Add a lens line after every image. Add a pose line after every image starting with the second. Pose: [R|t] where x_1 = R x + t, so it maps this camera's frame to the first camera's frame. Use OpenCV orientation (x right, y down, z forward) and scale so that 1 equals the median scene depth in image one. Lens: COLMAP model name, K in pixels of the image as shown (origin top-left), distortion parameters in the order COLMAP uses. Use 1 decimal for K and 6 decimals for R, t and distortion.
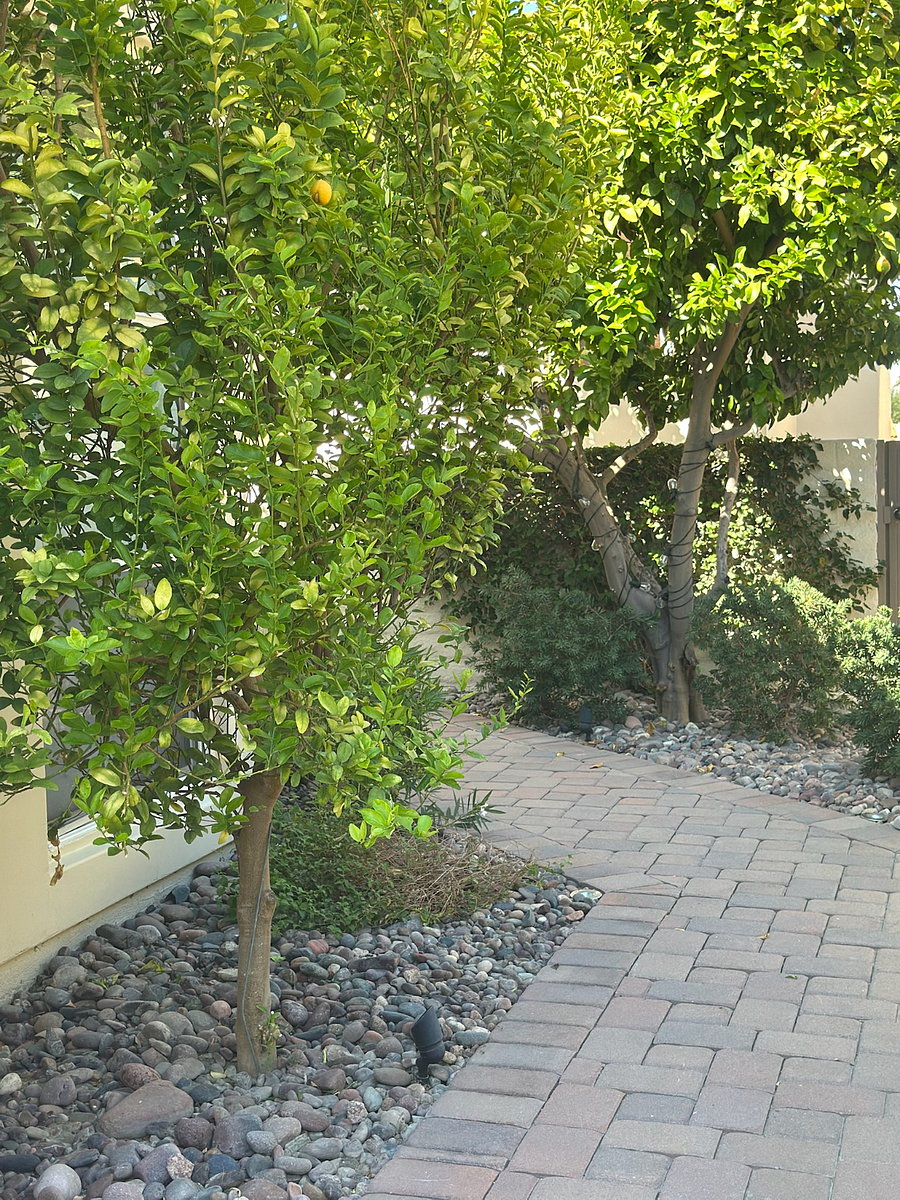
lens RADIAL K [[1576.1, 0, 450.0], [0, 1576.1, 610.6], [0, 0, 1]] dist [0.091469, 0.000000]
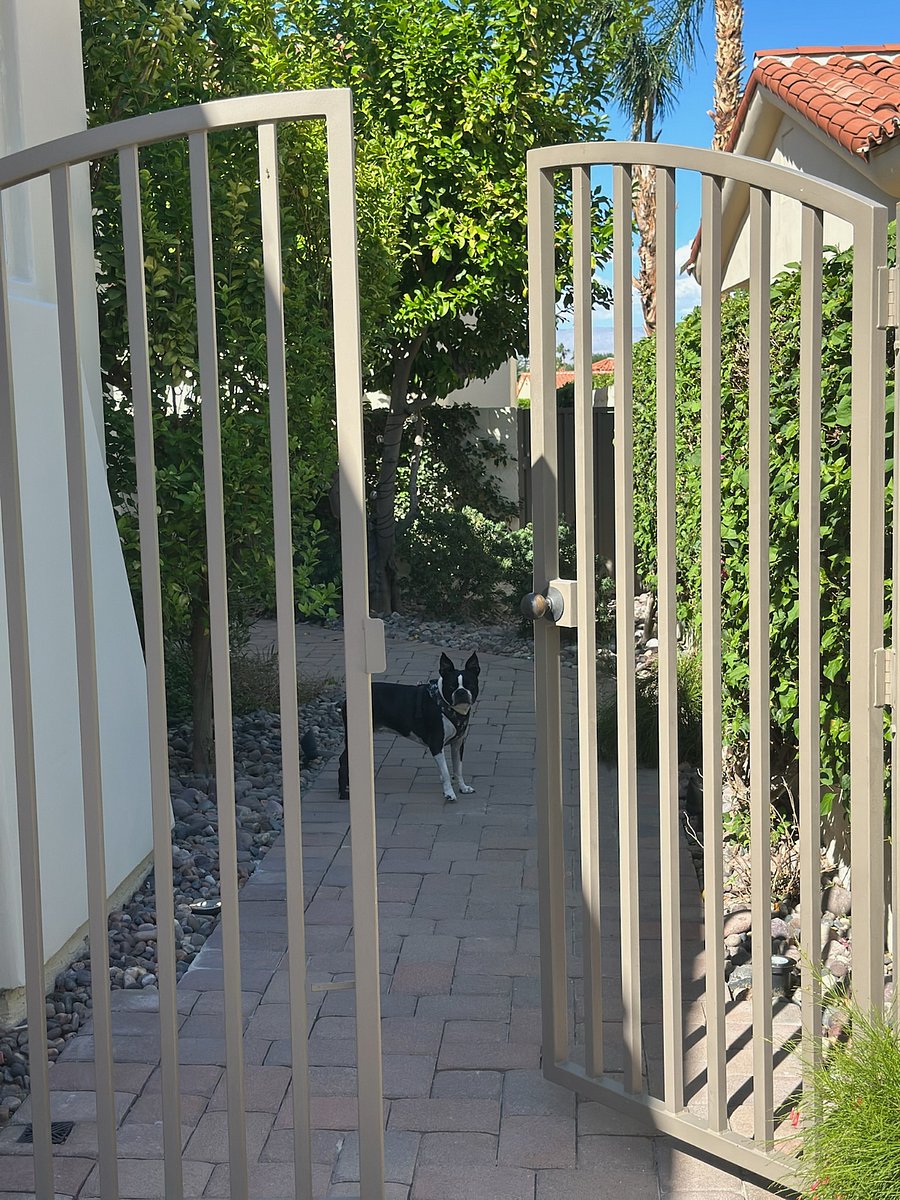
lens RADIAL K [[1576.1, 0, 452.9], [0, 1576.1, 596.2], [0, 0, 1]] dist [0.091469, 0.000000]
pose [[0.971255, -0.016689, 0.237454, -0.145120], [0.012079, 0.999710, 0.020853, 0.033427], [-0.237733, -0.017386, 0.971175, -0.406383]]
